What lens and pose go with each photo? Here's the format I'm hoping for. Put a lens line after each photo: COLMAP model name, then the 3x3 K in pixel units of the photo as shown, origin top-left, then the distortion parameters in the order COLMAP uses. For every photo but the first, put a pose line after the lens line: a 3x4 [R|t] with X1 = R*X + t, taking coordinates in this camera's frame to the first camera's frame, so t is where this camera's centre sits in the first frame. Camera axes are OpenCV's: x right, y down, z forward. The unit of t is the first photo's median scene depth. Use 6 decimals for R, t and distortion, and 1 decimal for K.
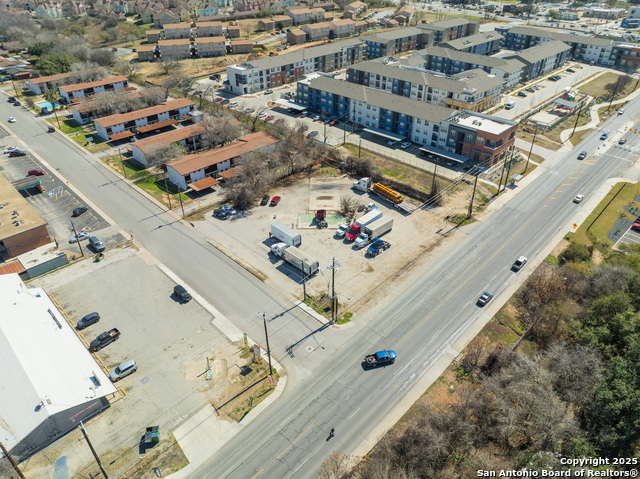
lens RADIAL K [[450.8, 0, 320.0], [0, 450.8, 239.5], [0, 0, 1]] dist [-0.037142, 0.004031]
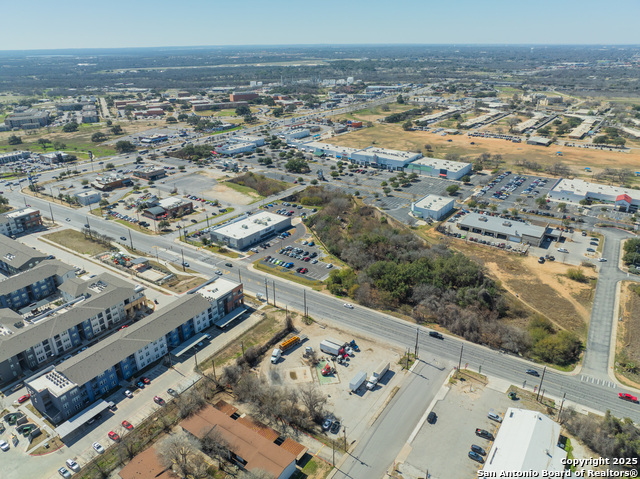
lens RADIAL K [[450.8, 0, 320.0], [0, 450.8, 239.5], [0, 0, 1]] dist [-0.037142, 0.004031]
pose [[-0.179924, -0.398683, 0.899266, -0.900629], [0.555466, 0.713307, 0.427377, -0.784845], [-0.811841, 0.576406, 0.093114, 0.509627]]
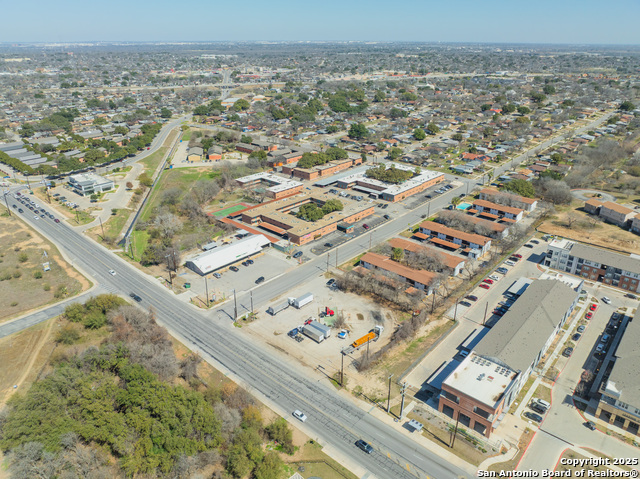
lens RADIAL K [[450.8, 0, 320.0], [0, 450.8, 239.5], [0, 0, 1]] dist [-0.037142, 0.004031]
pose [[0.034419, 0.408009, -0.912329, 1.035987], [-0.557462, 0.765502, 0.321314, -0.573404], [0.829488, 0.497530, 0.253798, 0.367748]]
